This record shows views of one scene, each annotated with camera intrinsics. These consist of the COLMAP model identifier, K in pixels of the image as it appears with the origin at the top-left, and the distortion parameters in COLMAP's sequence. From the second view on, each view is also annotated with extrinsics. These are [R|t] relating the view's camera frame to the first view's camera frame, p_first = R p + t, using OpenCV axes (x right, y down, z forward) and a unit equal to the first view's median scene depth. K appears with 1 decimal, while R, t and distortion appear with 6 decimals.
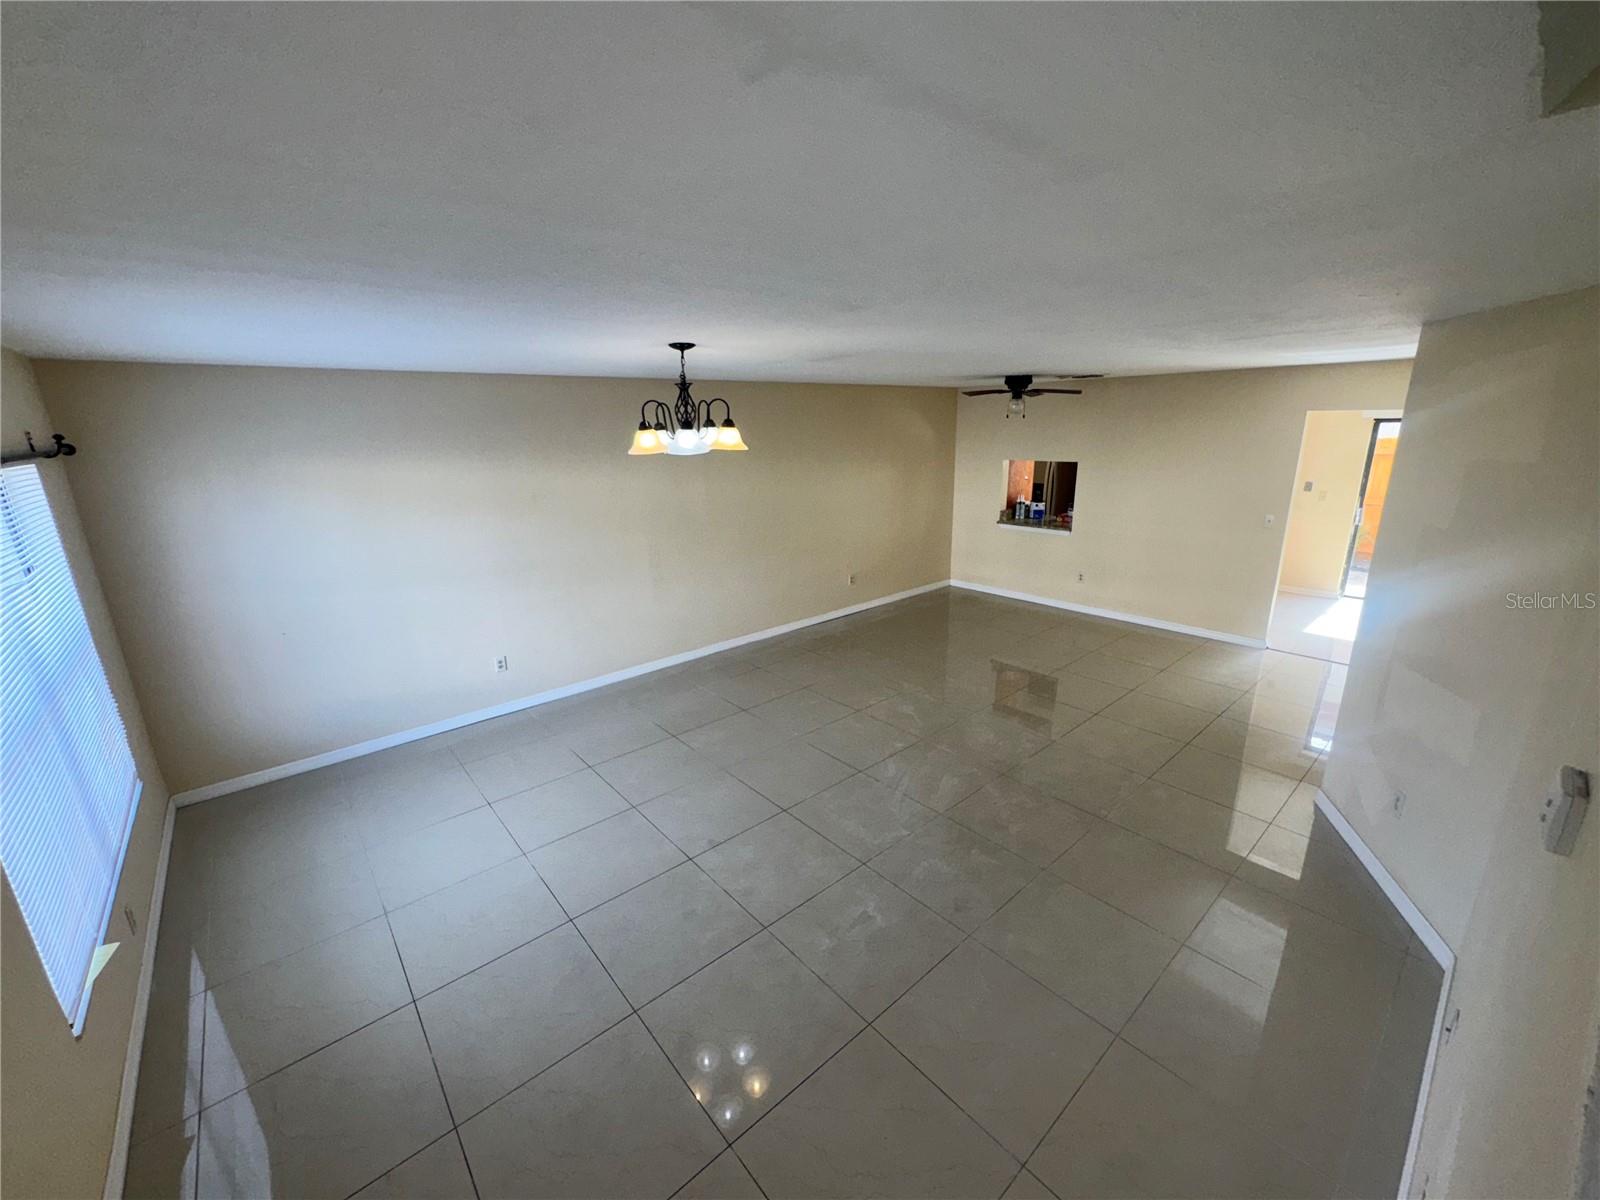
lens RADIAL K [[641.7, 0, 799.7], [0, 641.7, 595.2], [0, 0, 1]] dist [-0.001821, -0.000238]
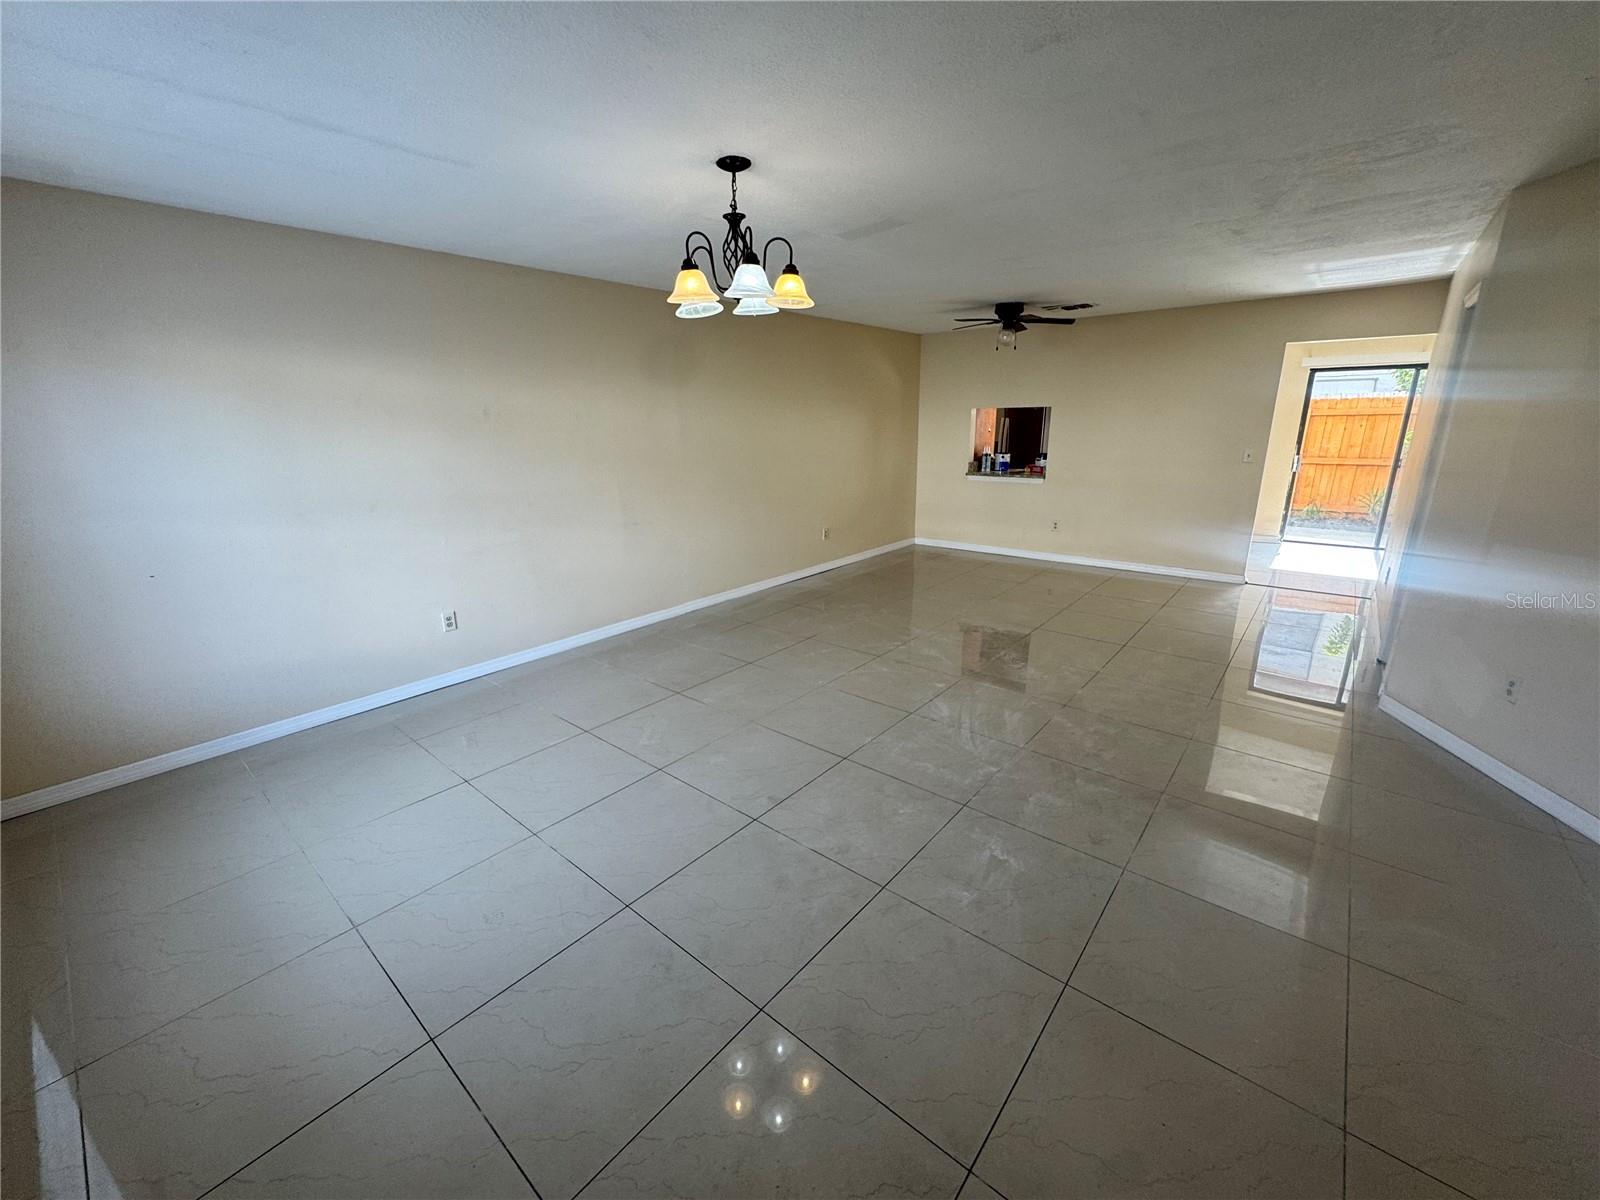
lens RADIAL K [[638.7, 0, 800.0], [0, 638.7, 600.0], [0, 0, 1]] dist [-0.001282, -0.000371]
pose [[0.987097, -0.037278, 0.155721, -0.139452], [0.035311, 0.999258, 0.015378, 0.075932], [-0.156179, -0.009681, 0.987681, 0.122387]]
